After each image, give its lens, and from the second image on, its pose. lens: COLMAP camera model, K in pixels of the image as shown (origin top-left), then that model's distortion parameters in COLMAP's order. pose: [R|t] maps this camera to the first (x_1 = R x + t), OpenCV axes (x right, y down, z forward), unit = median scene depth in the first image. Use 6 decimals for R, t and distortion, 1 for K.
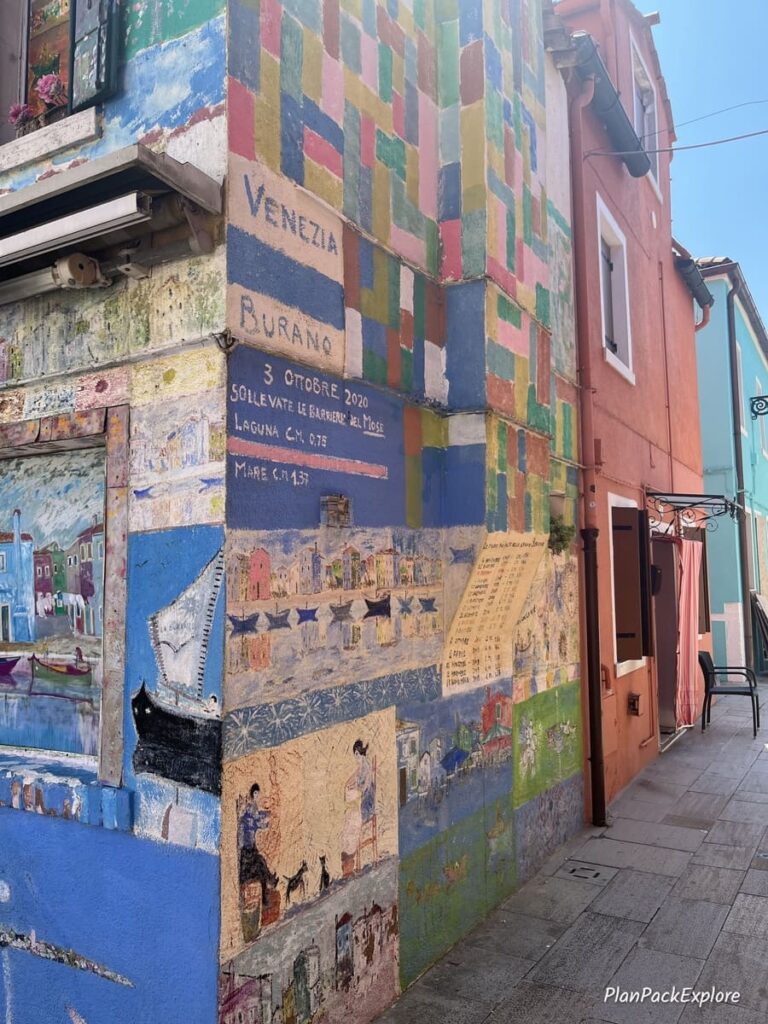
lens RADIAL K [[763.2, 0, 384.0], [0, 763.2, 512.0], [0, 0, 1]] dist [0.066478, -0.099021]
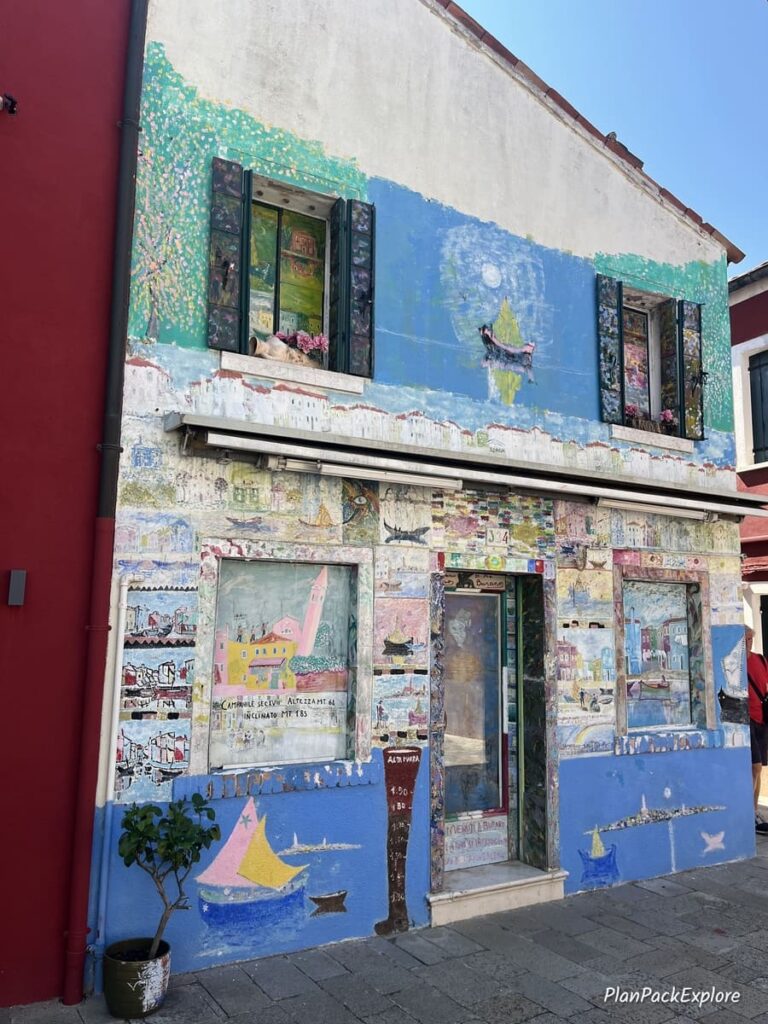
lens RADIAL K [[763.2, 0, 384.0], [0, 763.2, 512.0], [0, 0, 1]] dist [0.066478, -0.099021]
pose [[0.523392, 0.152691, 0.838299, -2.835695], [-0.093728, 0.988160, -0.121468, 0.062437], [-0.846921, -0.014997, 0.531507, 0.553162]]
